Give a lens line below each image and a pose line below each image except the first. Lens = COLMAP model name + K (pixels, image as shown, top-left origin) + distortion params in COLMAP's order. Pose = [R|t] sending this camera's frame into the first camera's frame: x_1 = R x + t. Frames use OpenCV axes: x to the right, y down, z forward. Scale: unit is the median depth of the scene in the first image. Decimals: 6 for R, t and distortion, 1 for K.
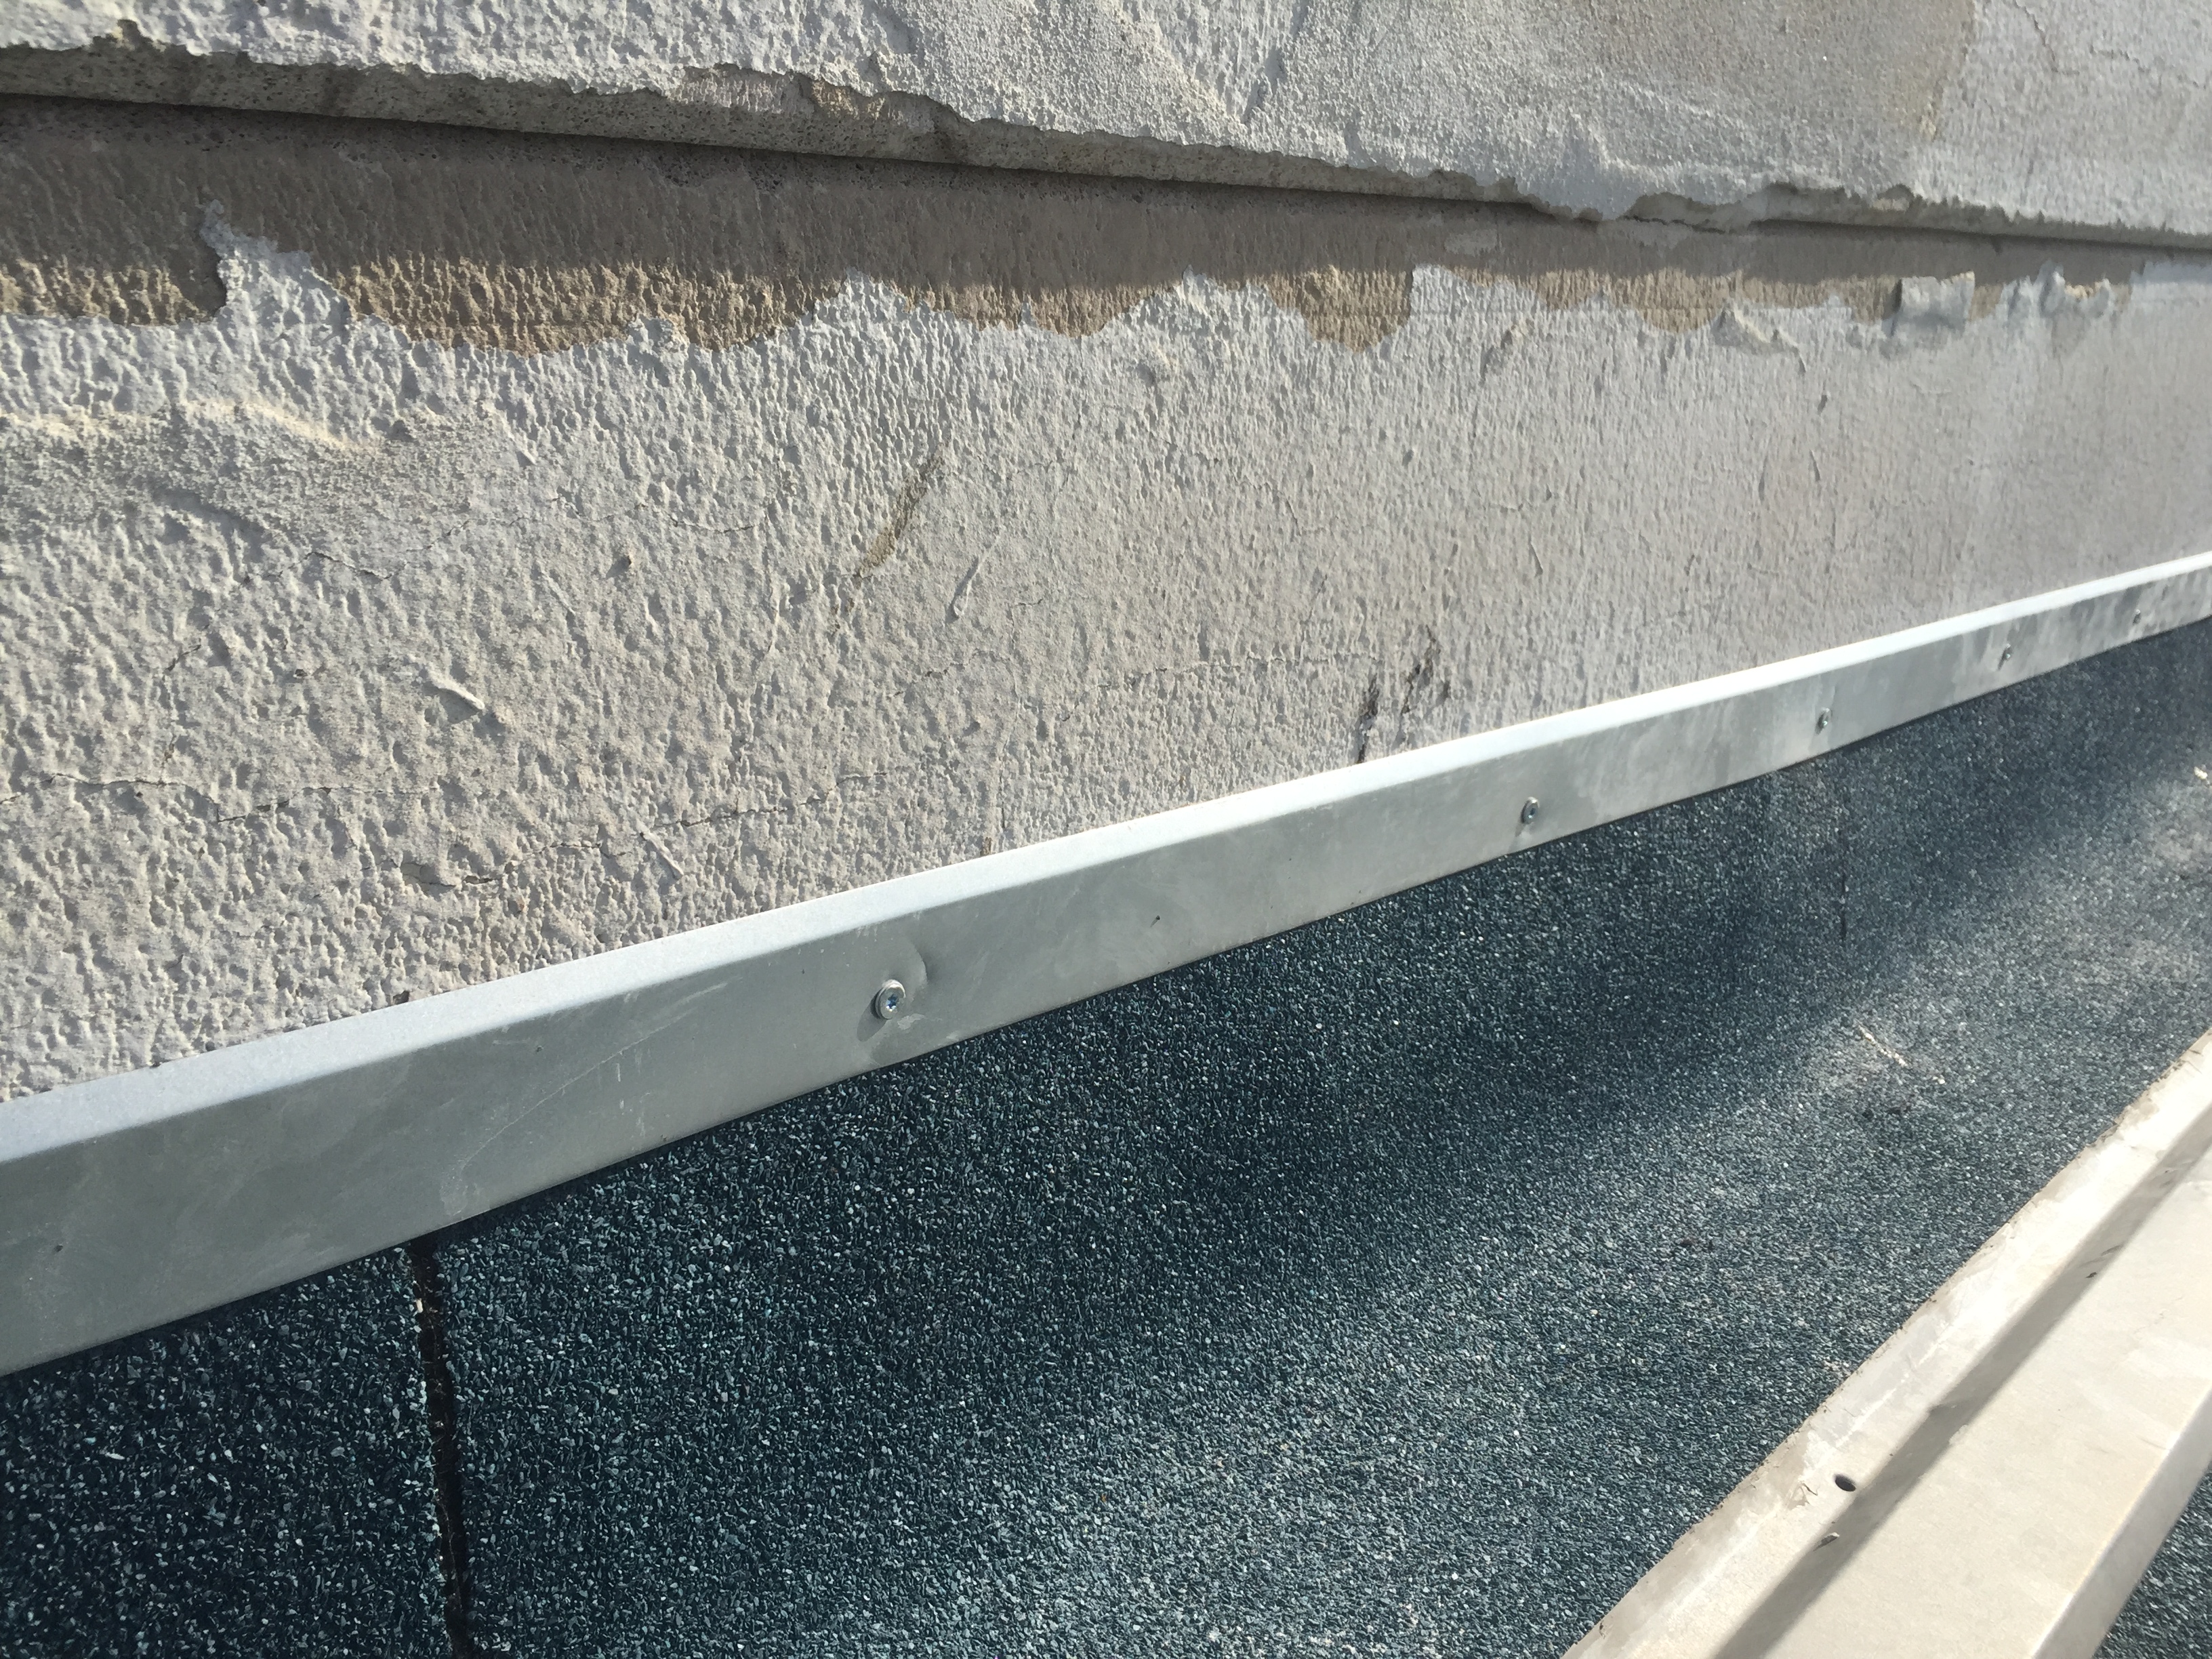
lens RADIAL K [[1846.6, 0, 1106.0], [0, 1846.6, 829.5], [0, 0, 1]] dist [0.055638, -0.073919]
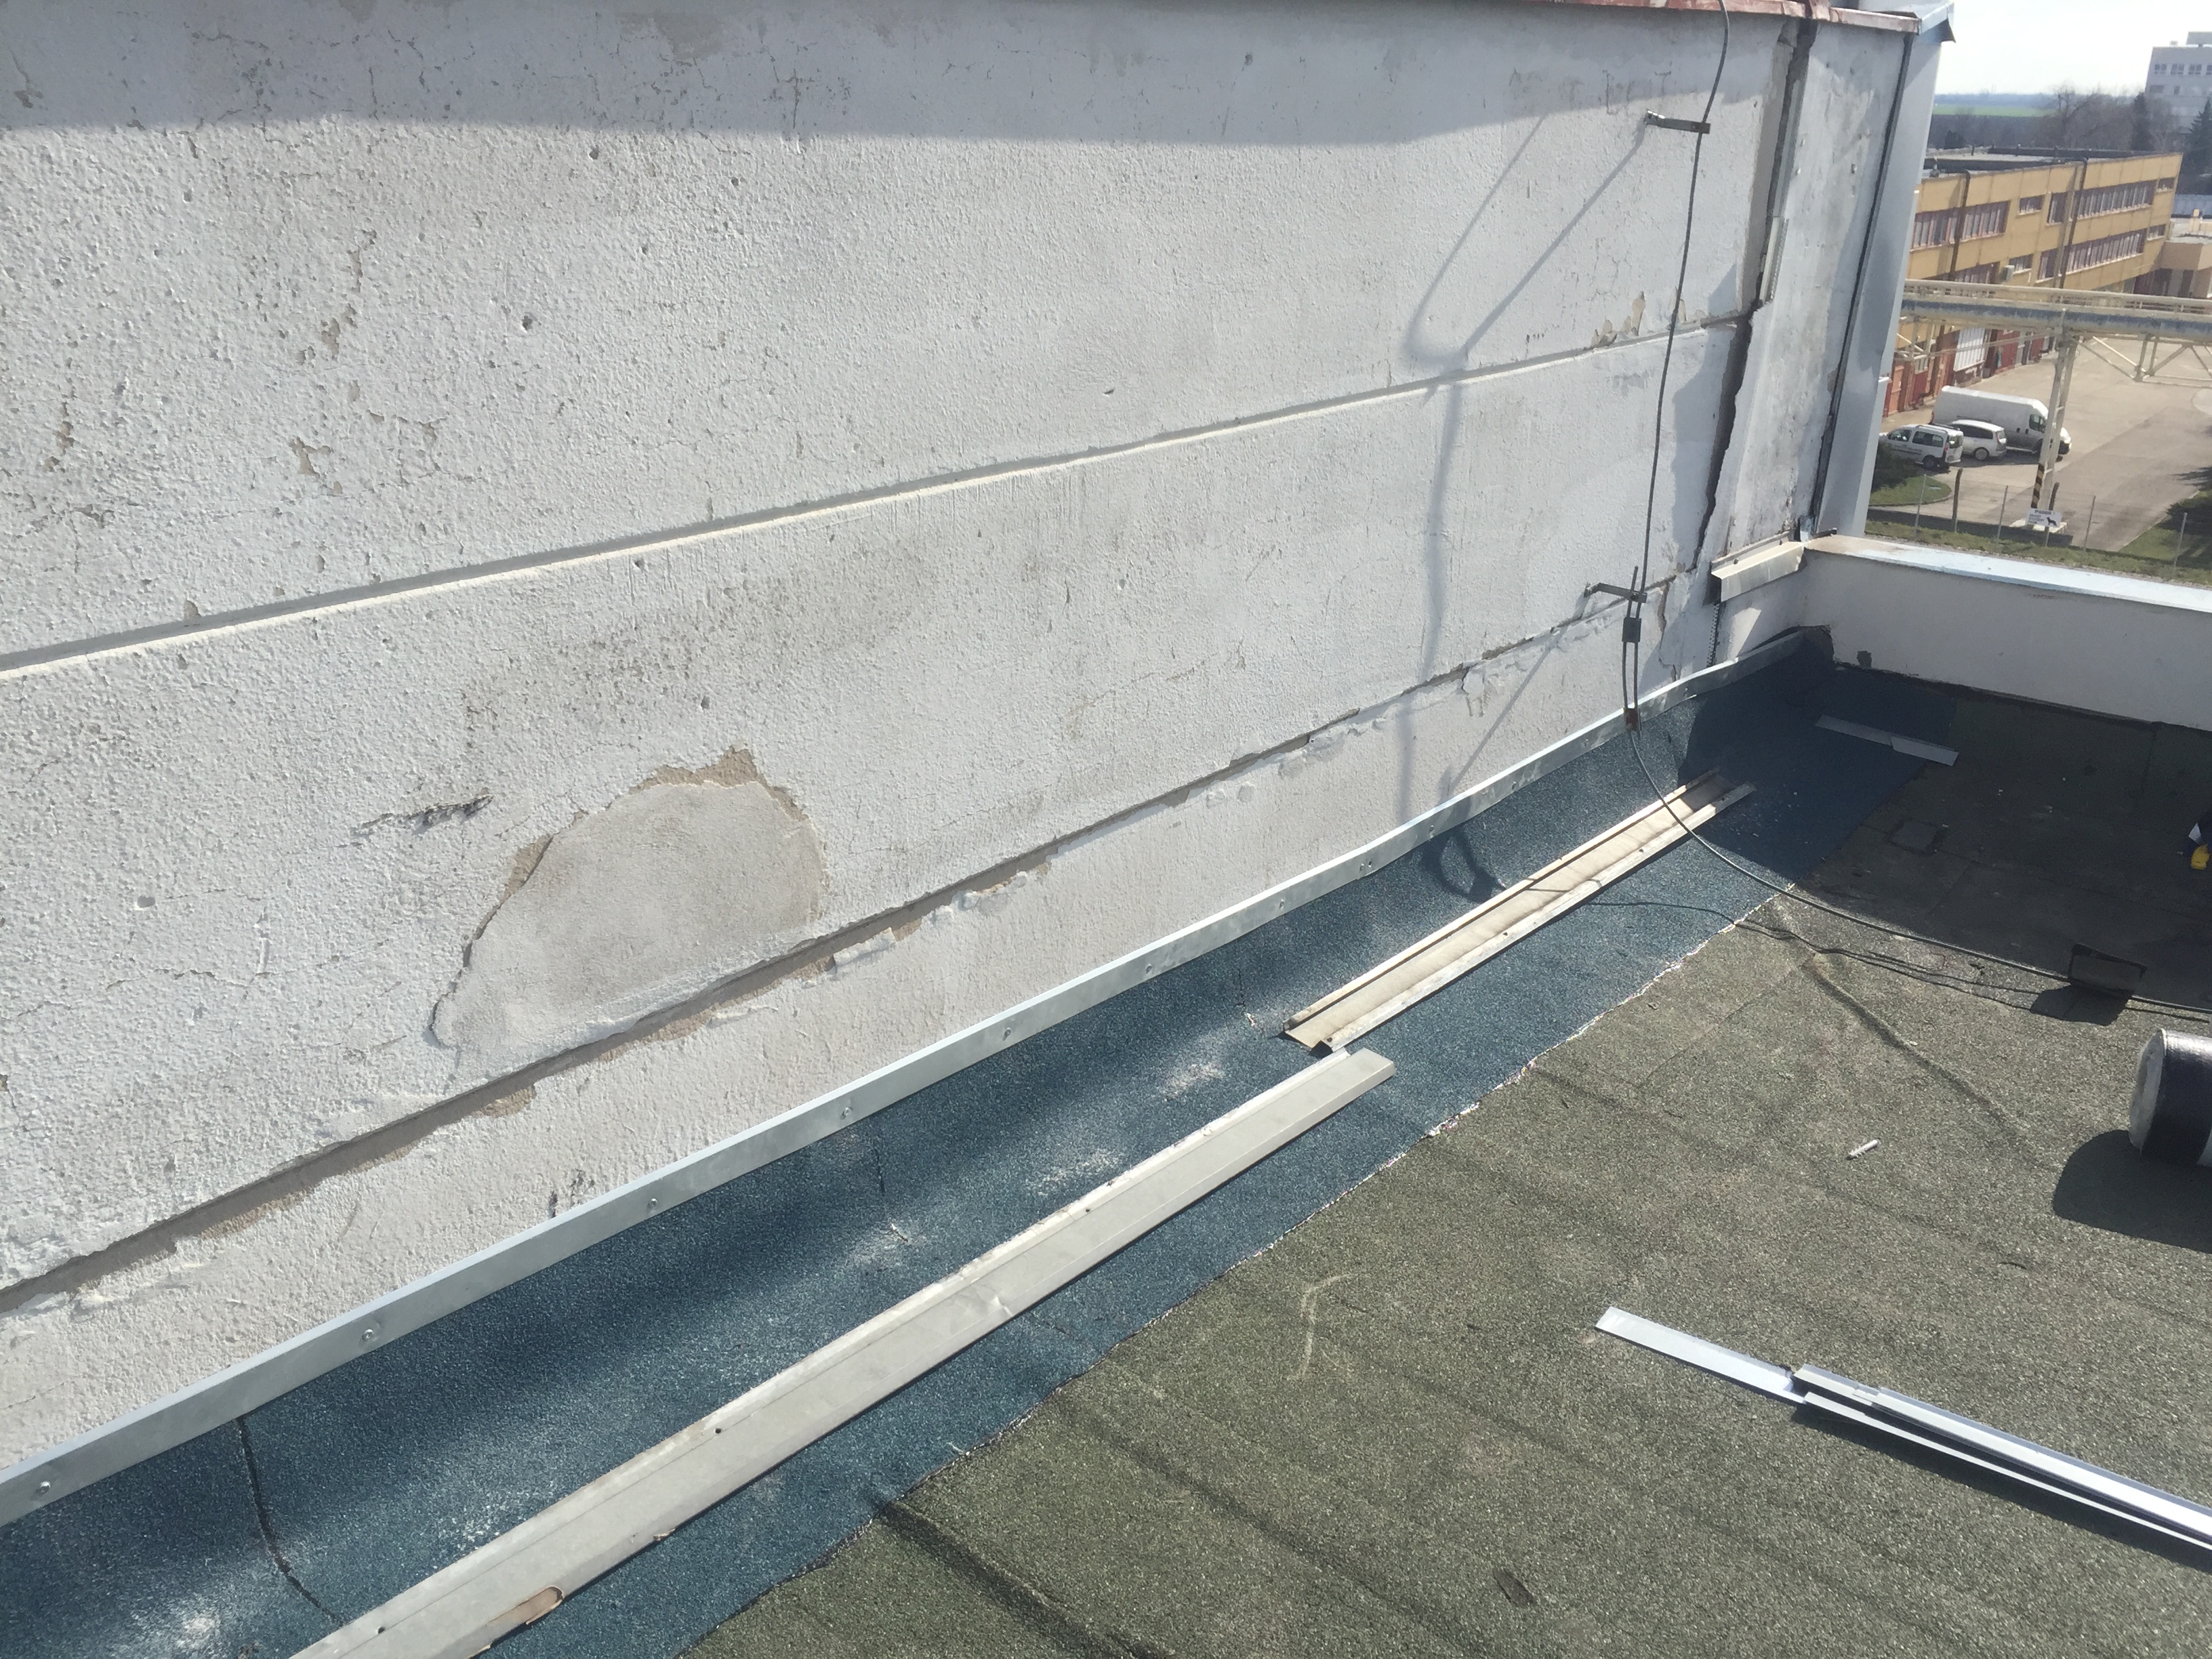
lens RADIAL K [[1846.6, 0, 1106.0], [0, 1846.6, 829.5], [0, 0, 1]] dist [0.055638, -0.073919]
pose [[0.996583, -0.081935, 0.010428, 1.544815], [0.081614, 0.996264, 0.028241, -0.994678], [-0.012703, -0.027293, 0.999547, -3.014129]]
